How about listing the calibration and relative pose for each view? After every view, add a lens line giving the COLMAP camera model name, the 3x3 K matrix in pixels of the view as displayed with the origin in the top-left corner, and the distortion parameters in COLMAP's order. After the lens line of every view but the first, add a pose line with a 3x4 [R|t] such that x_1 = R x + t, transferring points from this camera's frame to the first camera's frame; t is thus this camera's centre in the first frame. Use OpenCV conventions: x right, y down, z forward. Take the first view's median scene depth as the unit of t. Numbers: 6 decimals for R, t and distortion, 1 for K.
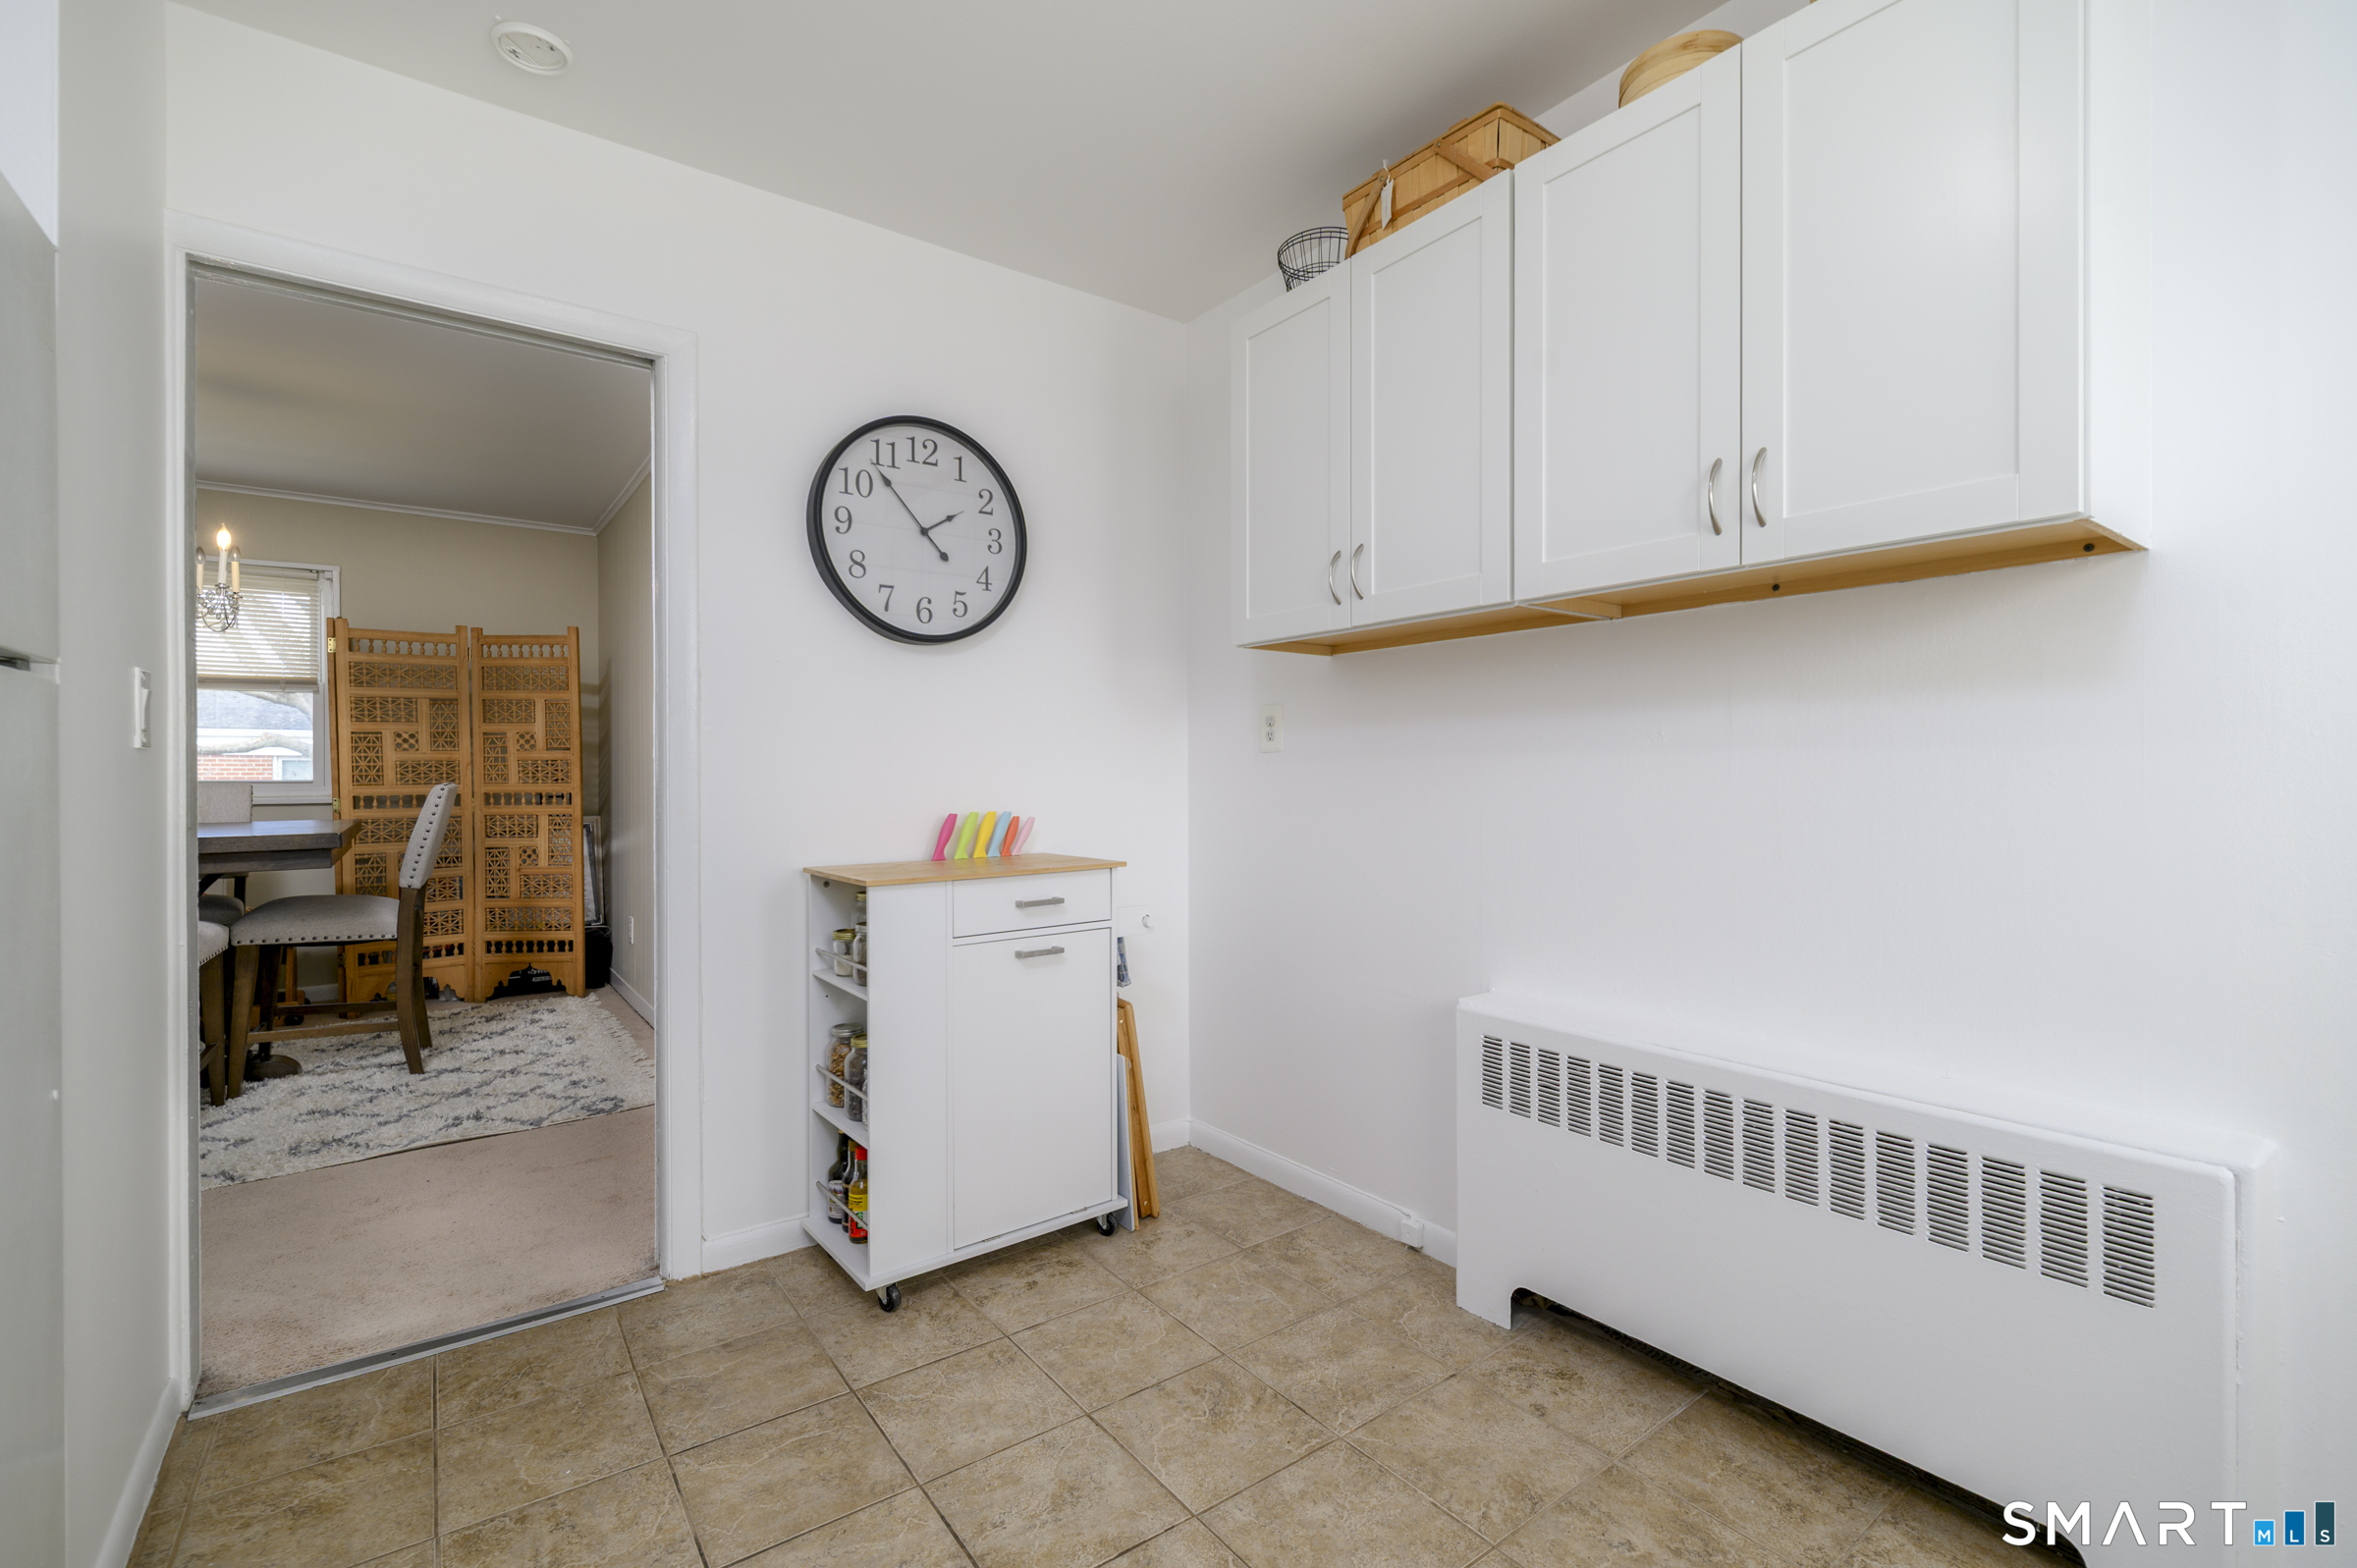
lens RADIAL K [[1029.4, 0, 1168.4], [0, 1029.4, 778.0], [0, 0, 1]] dist [0.000694, -0.001992]
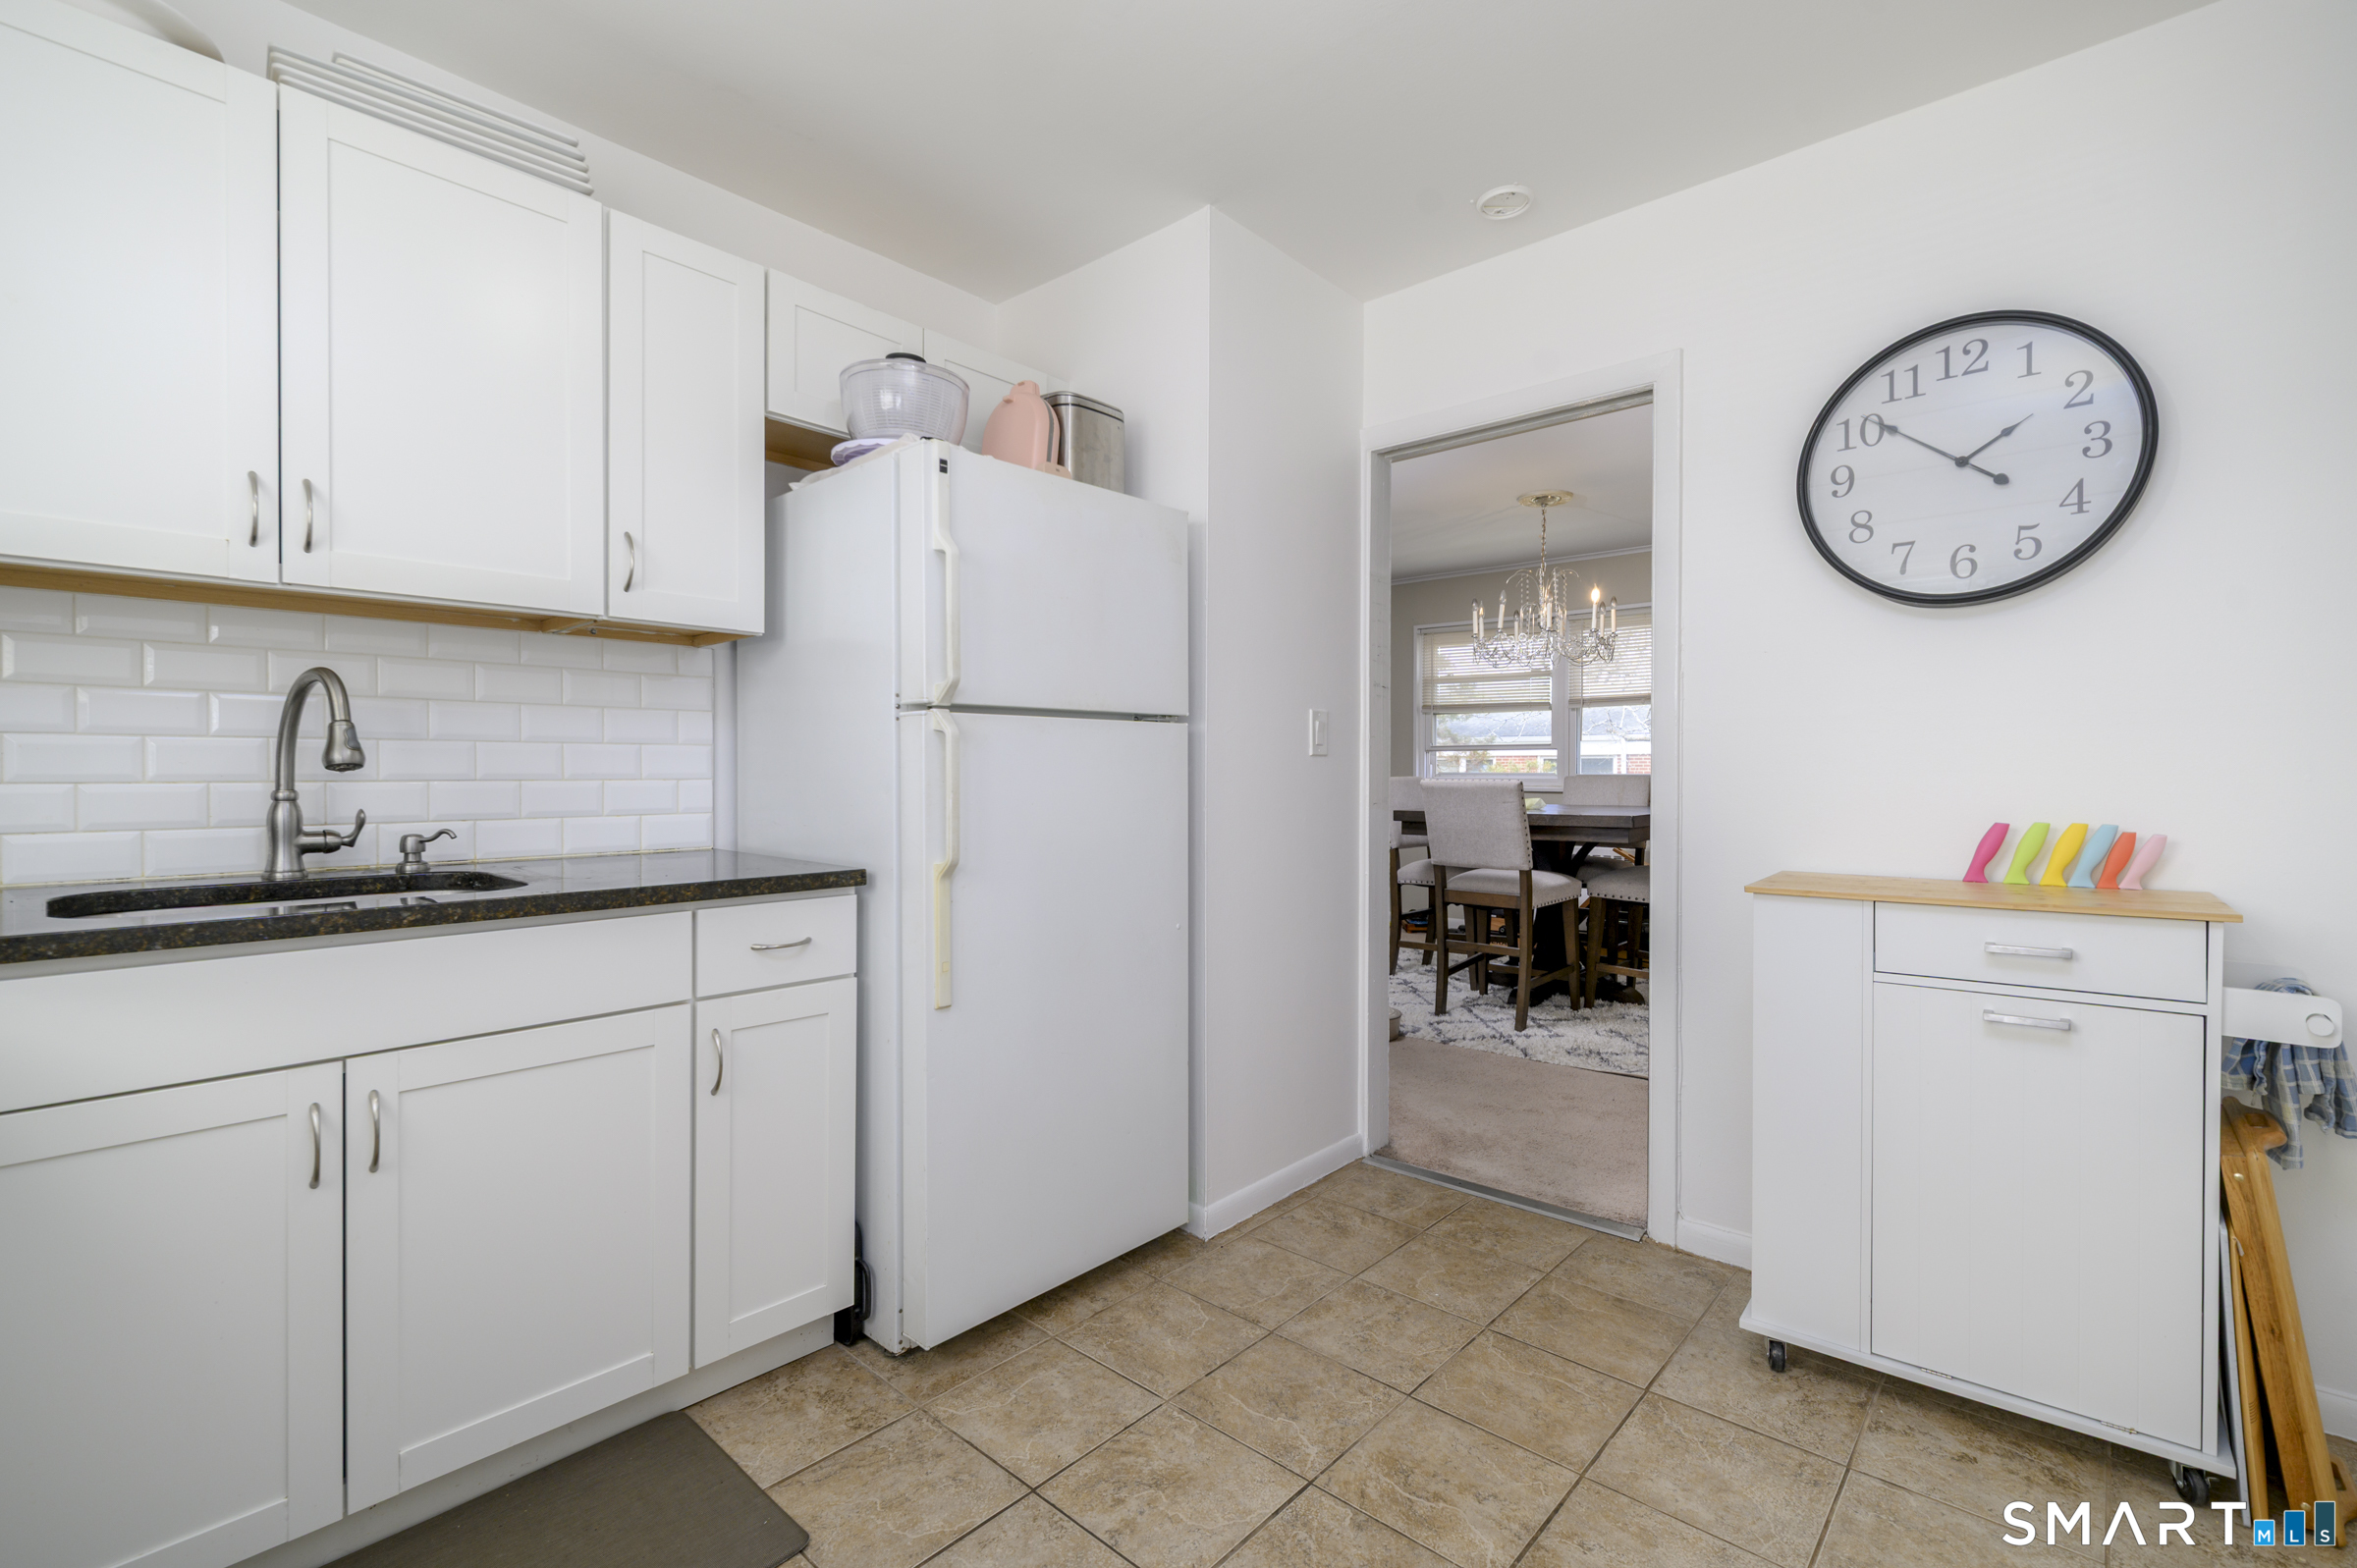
lens RADIAL K [[1029.4, 0, 1165.5], [0, 1029.4, 778.1], [0, 0, 1]] dist [0.000694, -0.001992]
pose [[0.199177, 0.008190, -0.979929, 0.412357], [-0.002788, 0.999966, 0.007790, -0.002483], [0.979960, 0.001180, 0.199193, 0.248014]]
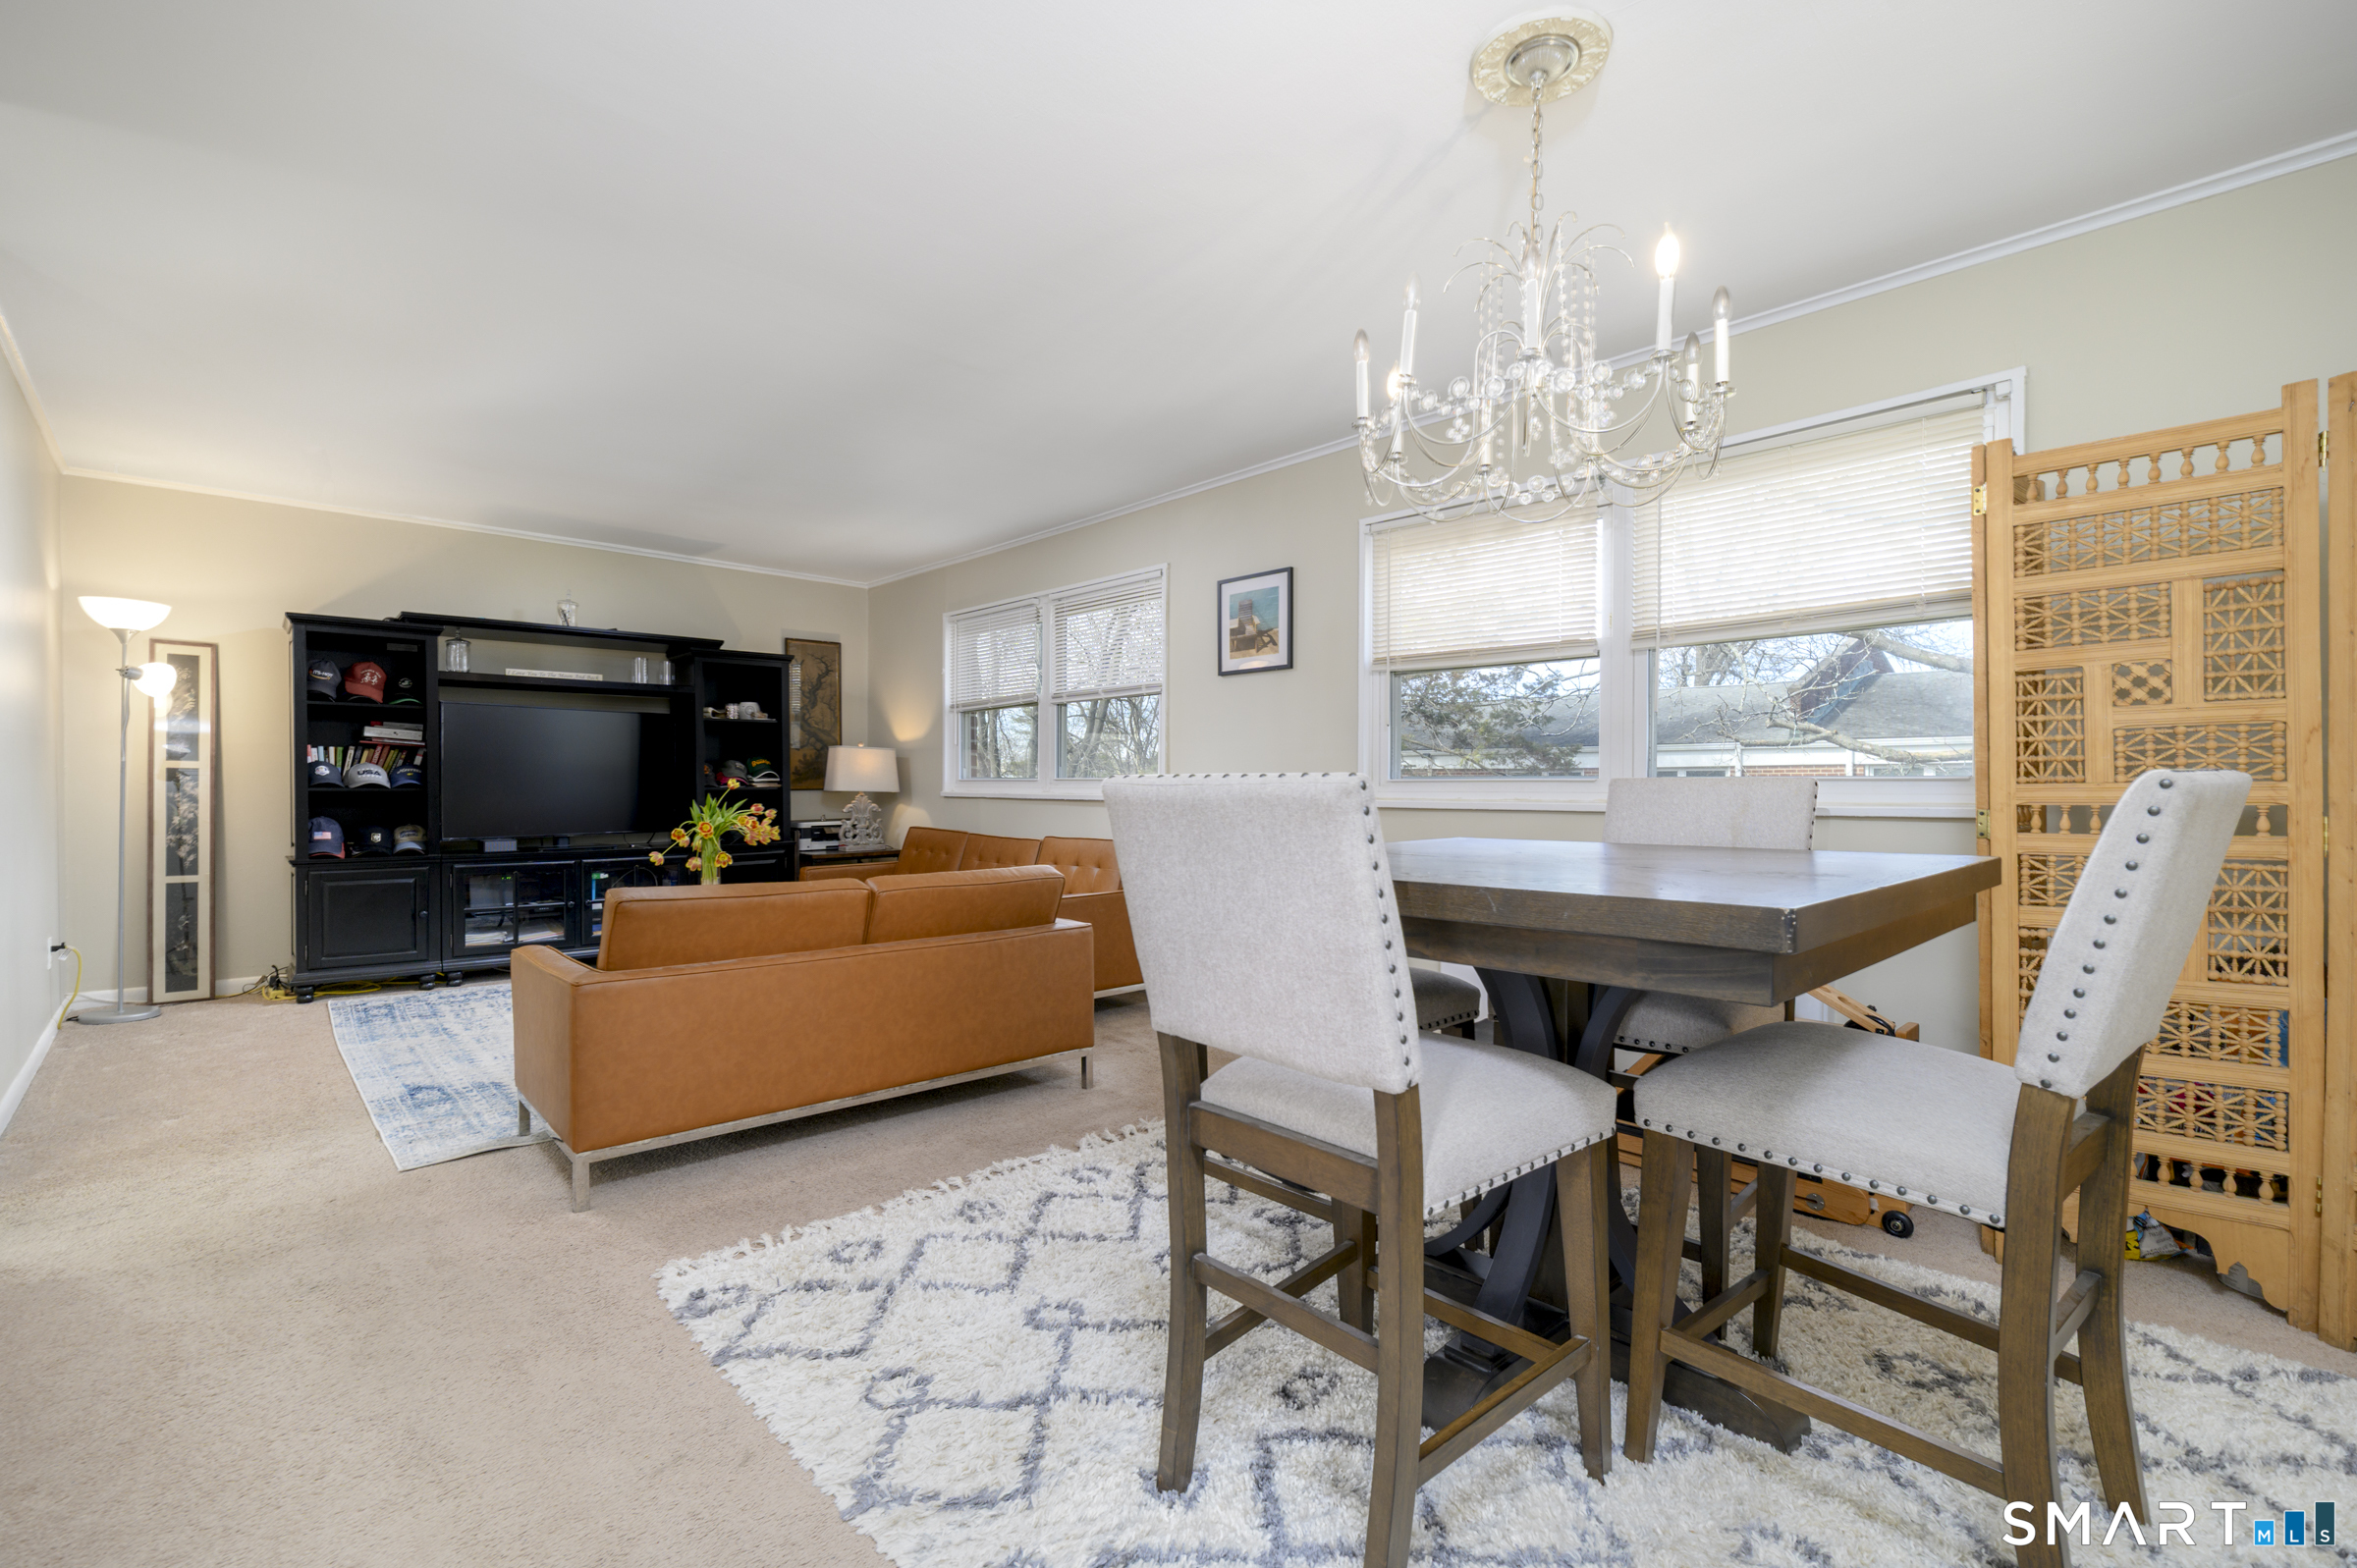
lens RADIAL K [[1029.4, 0, 1169.2], [0, 1029.4, 798.9], [0, 0, 1]] dist [0.000694, -0.001992]
pose [[0.114746, 0.015727, -0.993270, -0.655675], [-0.007018, 0.999863, 0.015021, 0.018536], [0.993370, 0.005247, 0.114841, 1.003865]]
